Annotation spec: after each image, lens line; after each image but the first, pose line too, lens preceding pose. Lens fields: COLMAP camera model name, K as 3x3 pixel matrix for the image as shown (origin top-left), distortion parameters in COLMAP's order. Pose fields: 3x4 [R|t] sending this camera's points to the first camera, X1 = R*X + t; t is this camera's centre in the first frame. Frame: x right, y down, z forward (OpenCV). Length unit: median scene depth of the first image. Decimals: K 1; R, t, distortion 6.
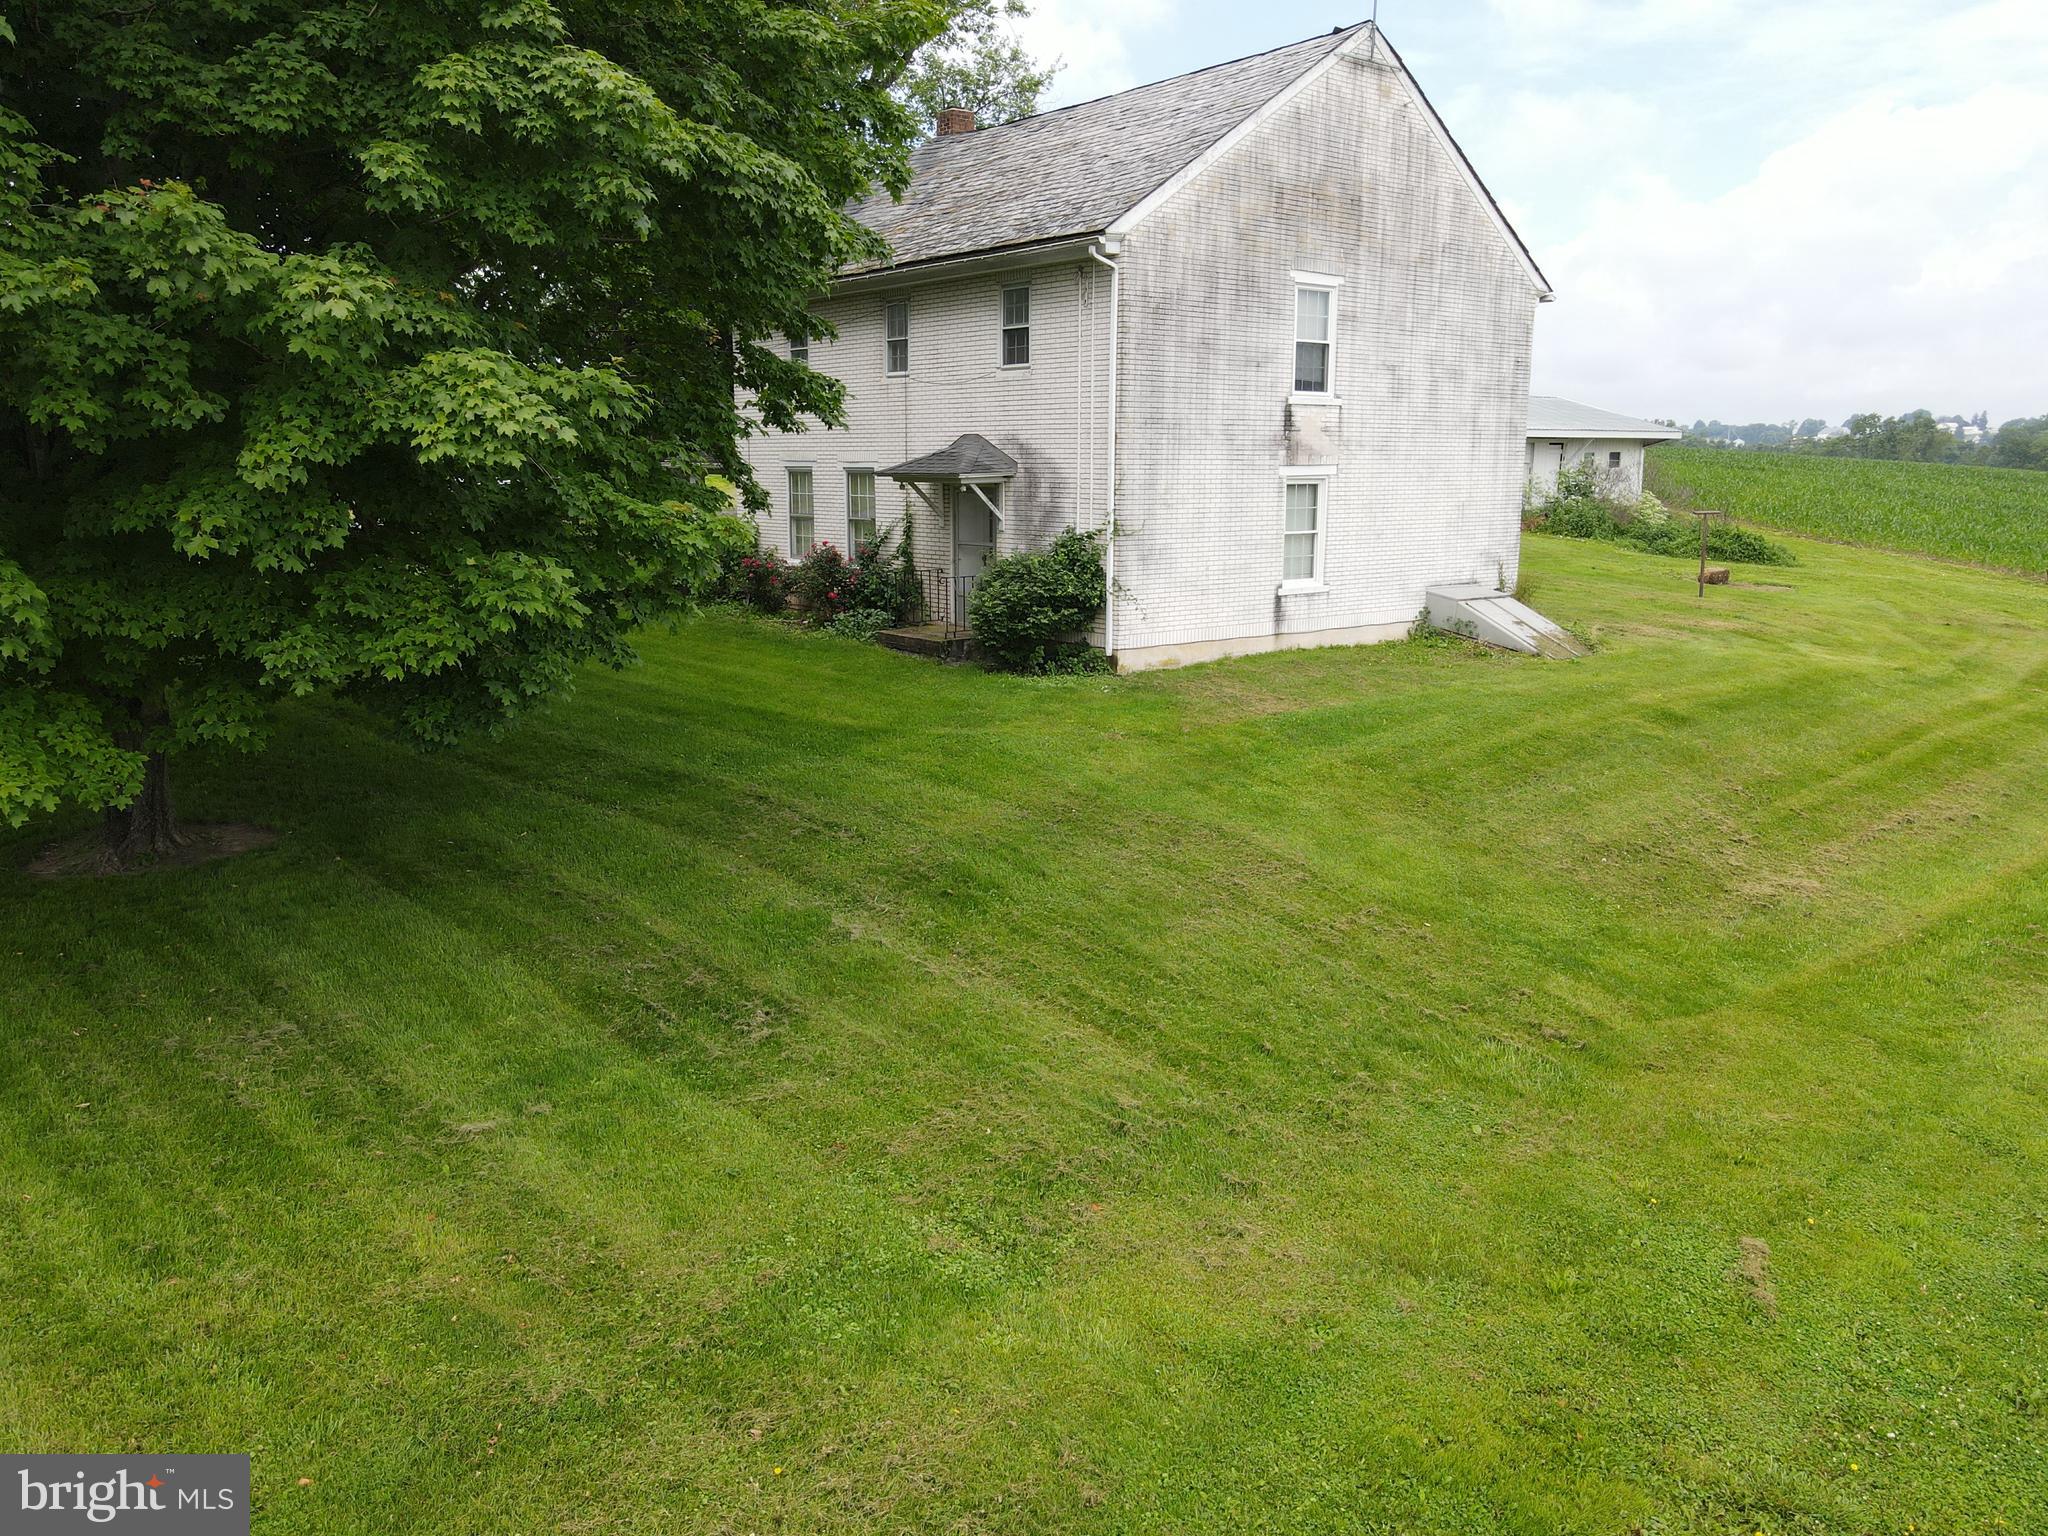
lens RADIAL K [[1517.6, 0, 1026.8], [0, 1517.6, 759.8], [0, 0, 1]] dist [-0.011140, 0.059325]
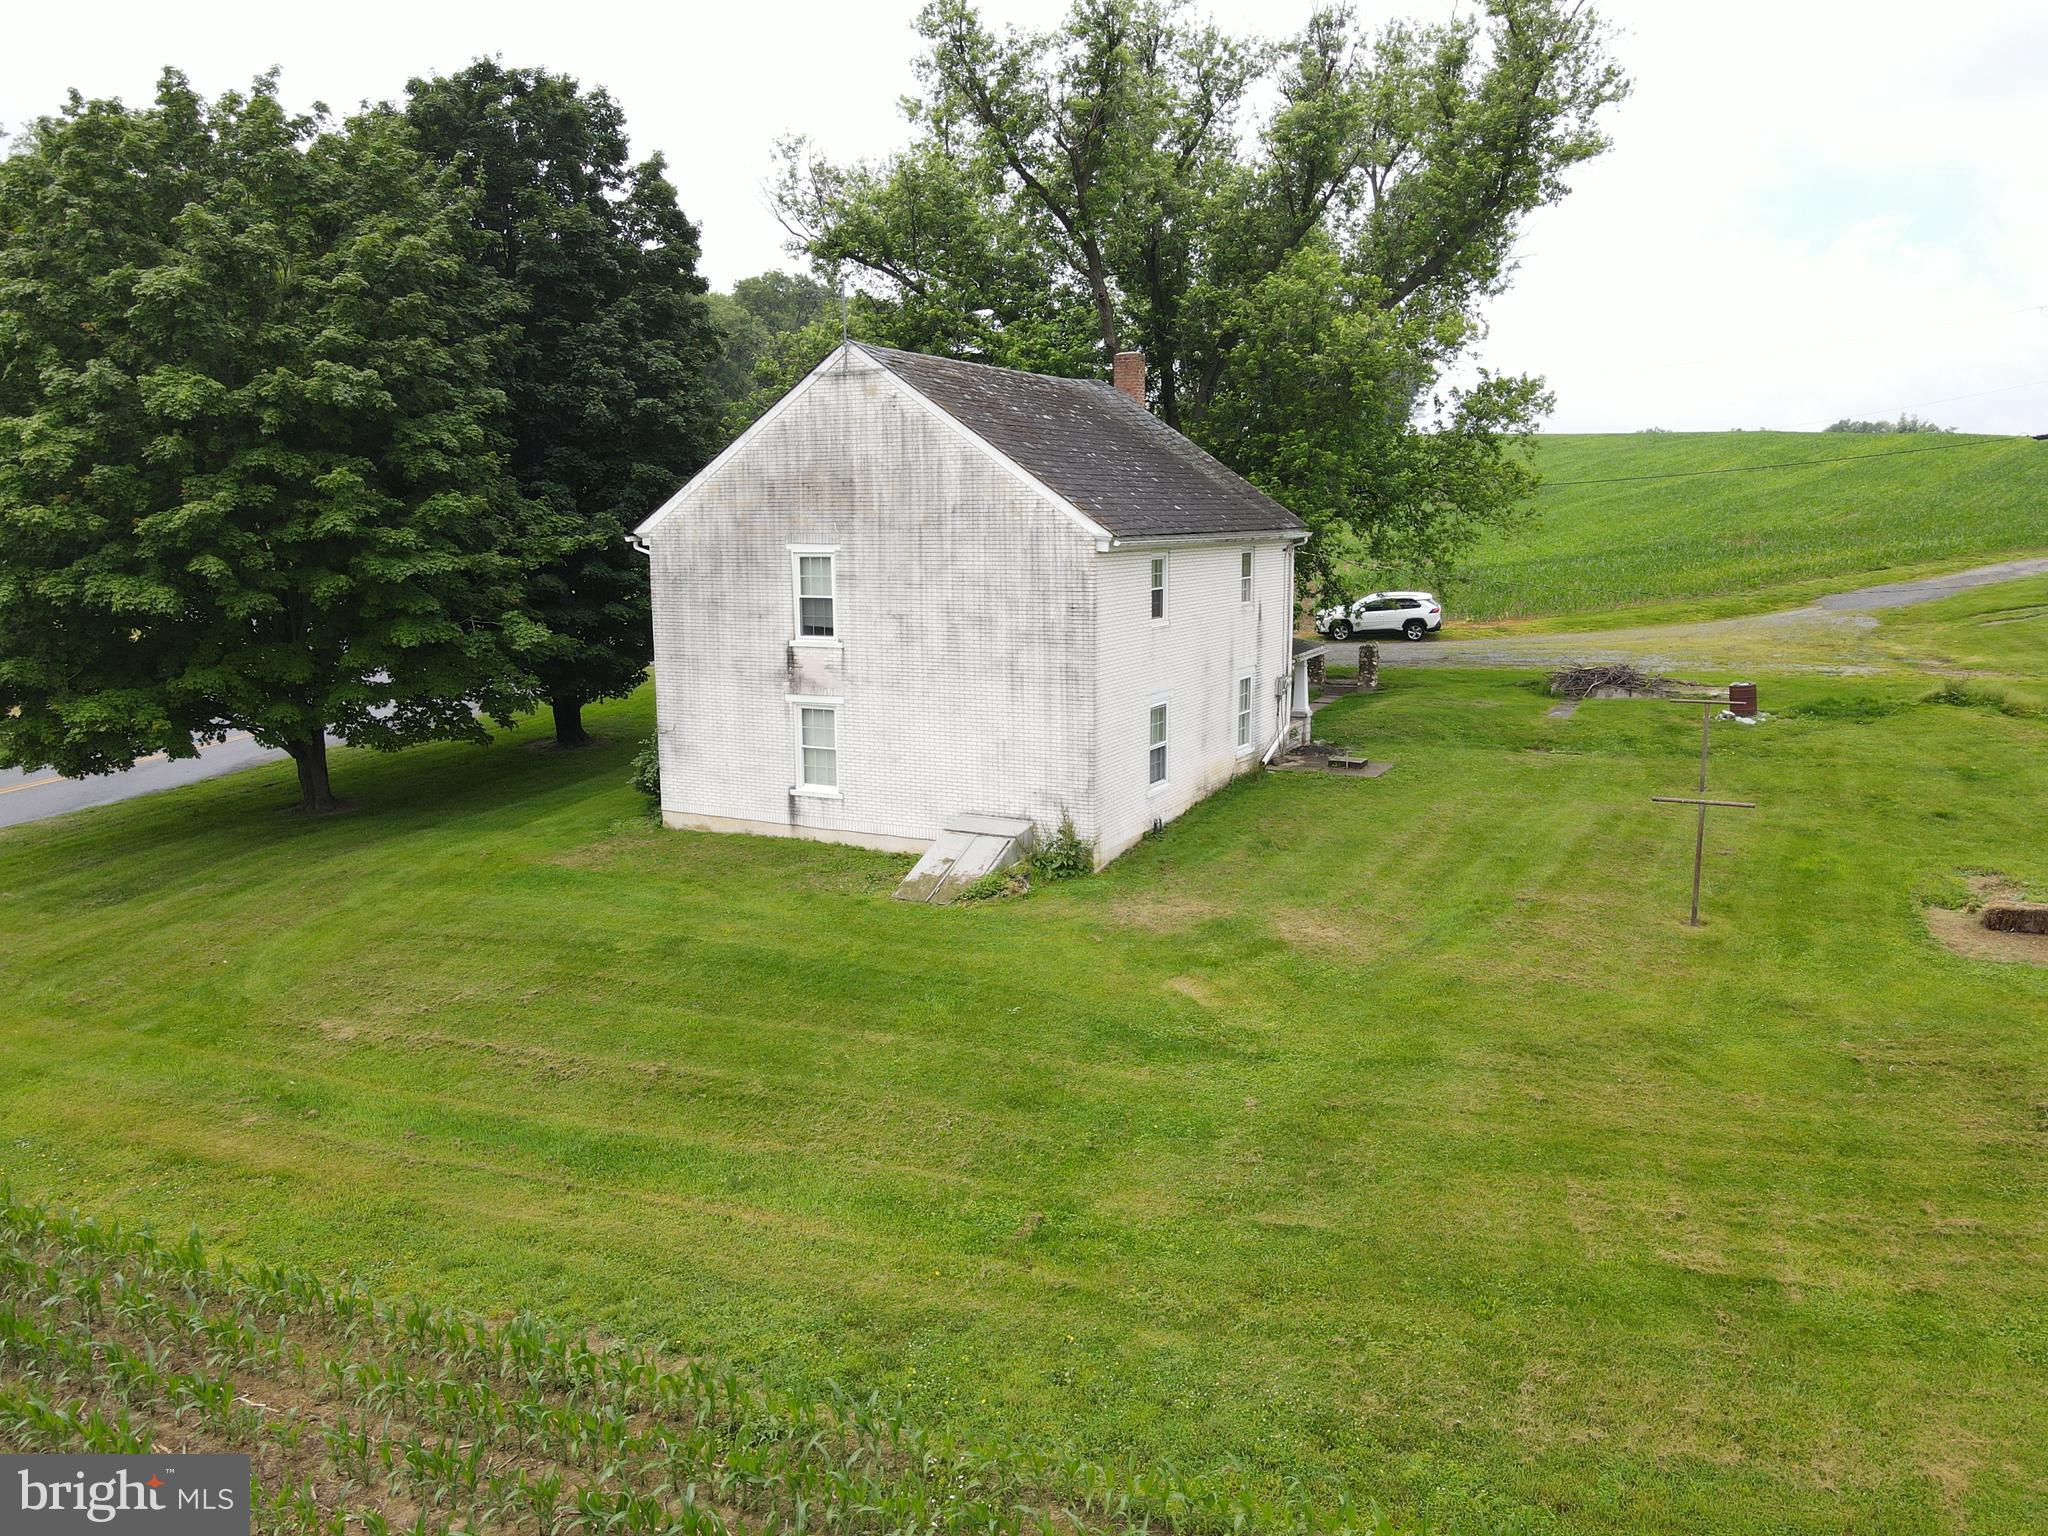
lens RADIAL K [[1518.9, 0, 1017.7], [0, 1518.9, 756.1], [0, 0, 1]] dist [-0.010387, 0.039351]
pose [[0.397086, 0.139707, -0.907086, 1.437845], [-0.170106, 0.982425, 0.076845, -0.279865], [0.901879, 0.123787, 0.413872, 0.672268]]
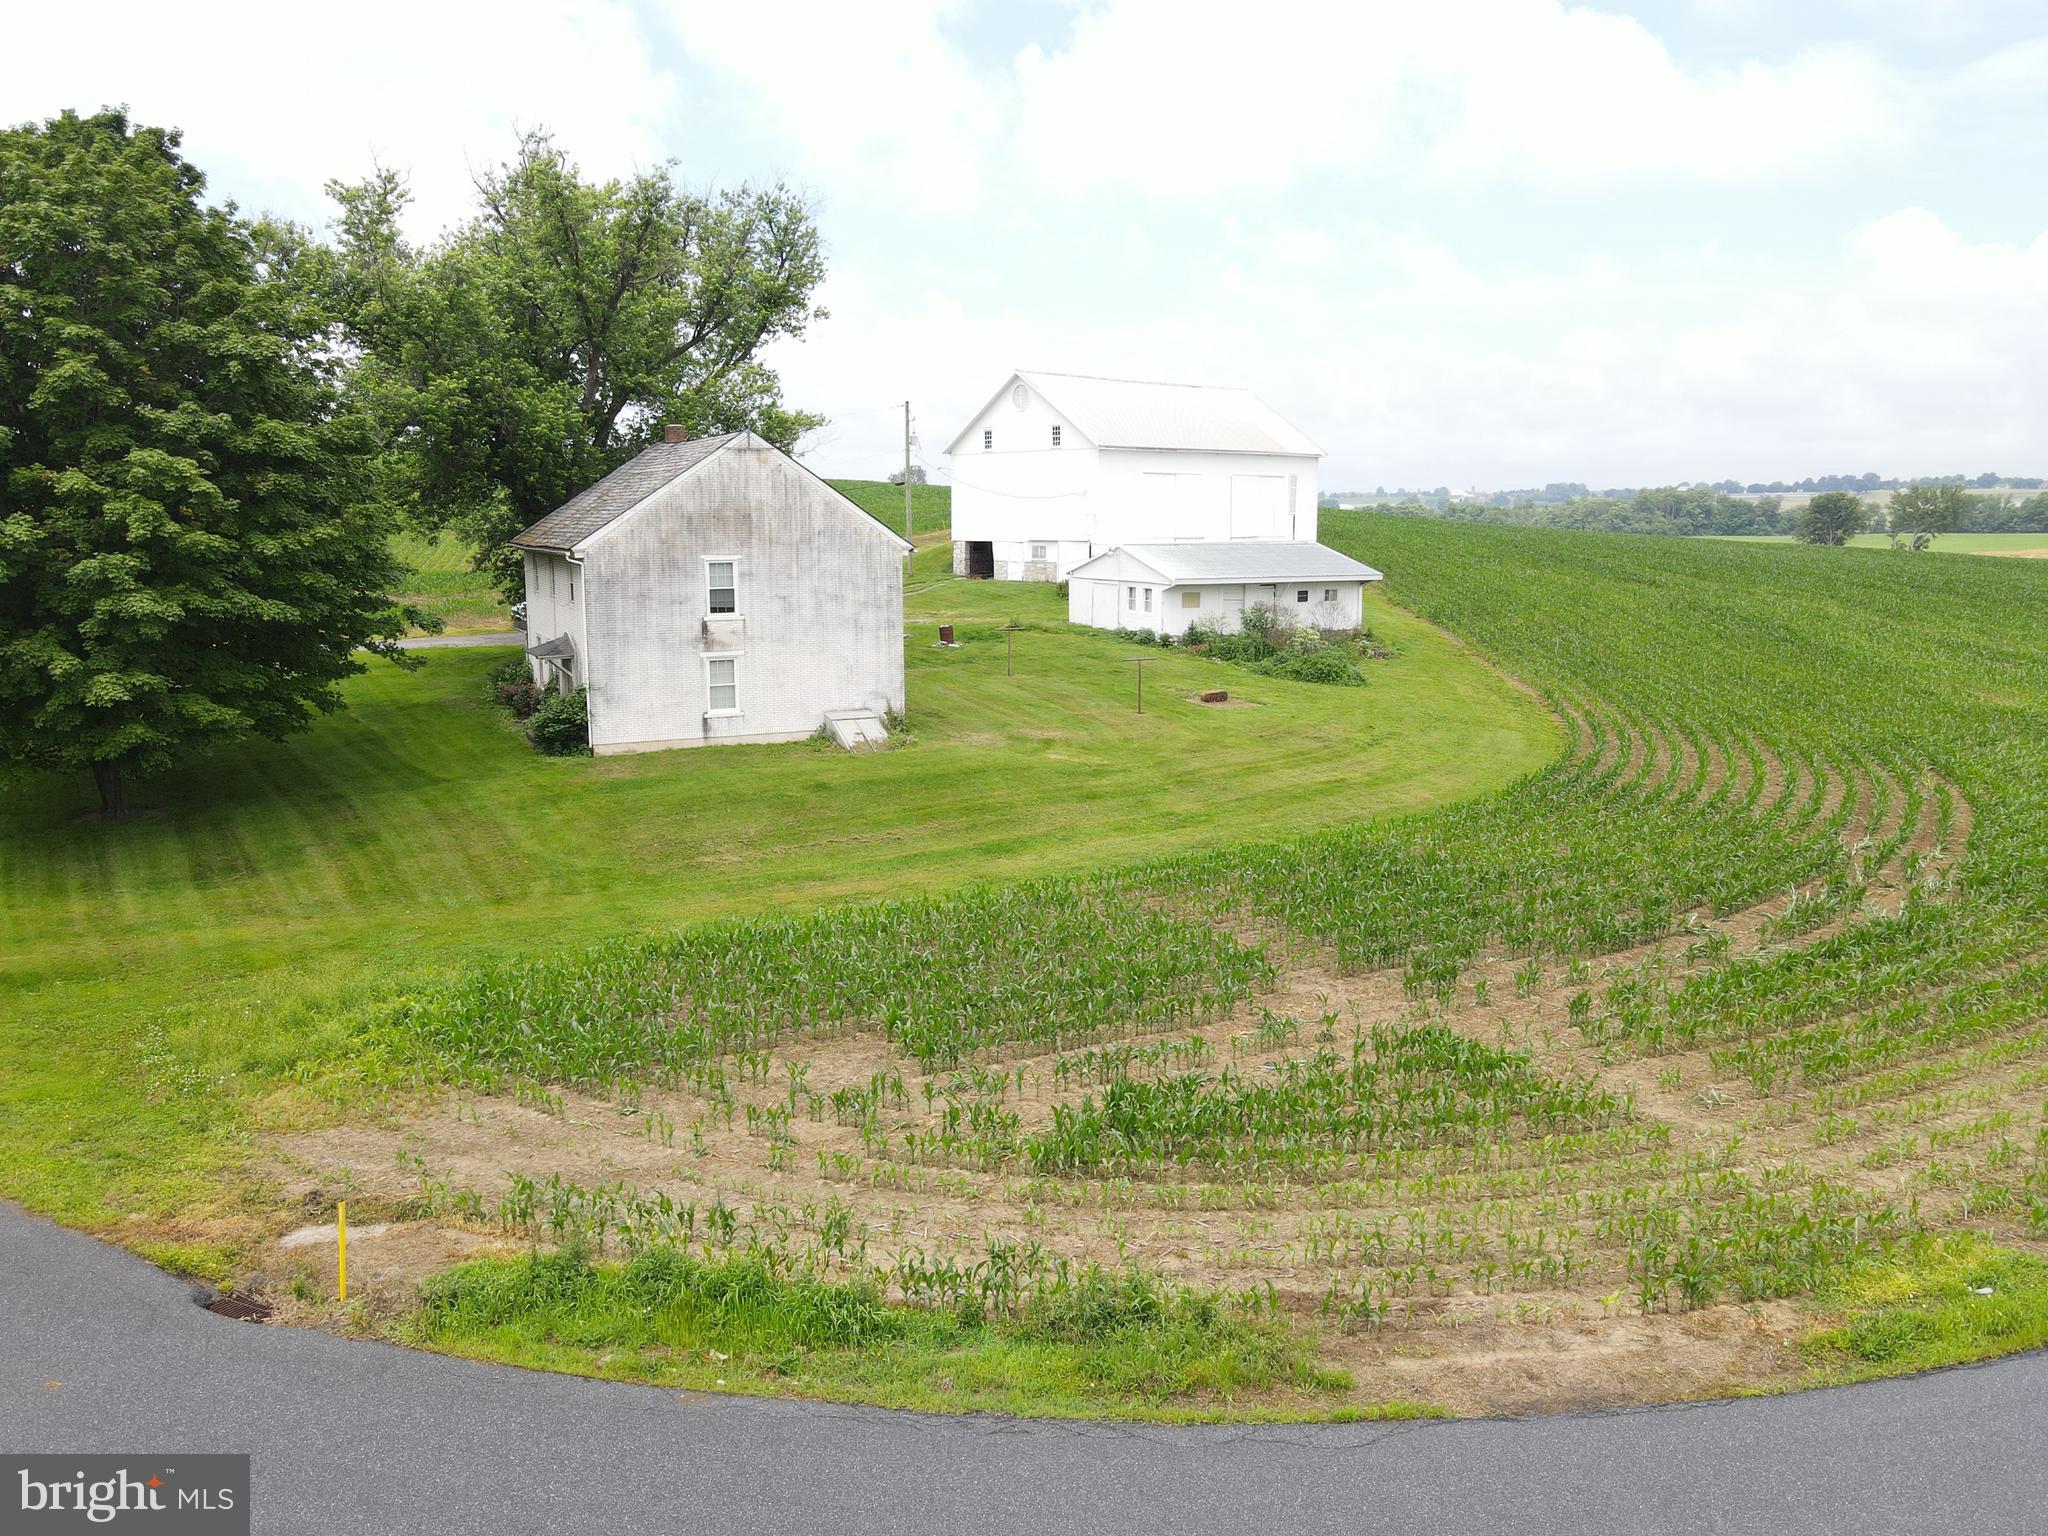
lens RADIAL K [[1521.8, 0, 1022.9], [0, 1521.8, 756.8], [0, 0, 1]] dist [-0.027954, 0.084830]
pose [[0.976838, 0.029819, -0.211890, 1.016571], [-0.037552, 0.998764, -0.032565, -0.010894], [0.210657, 0.039767, 0.976751, -0.841447]]
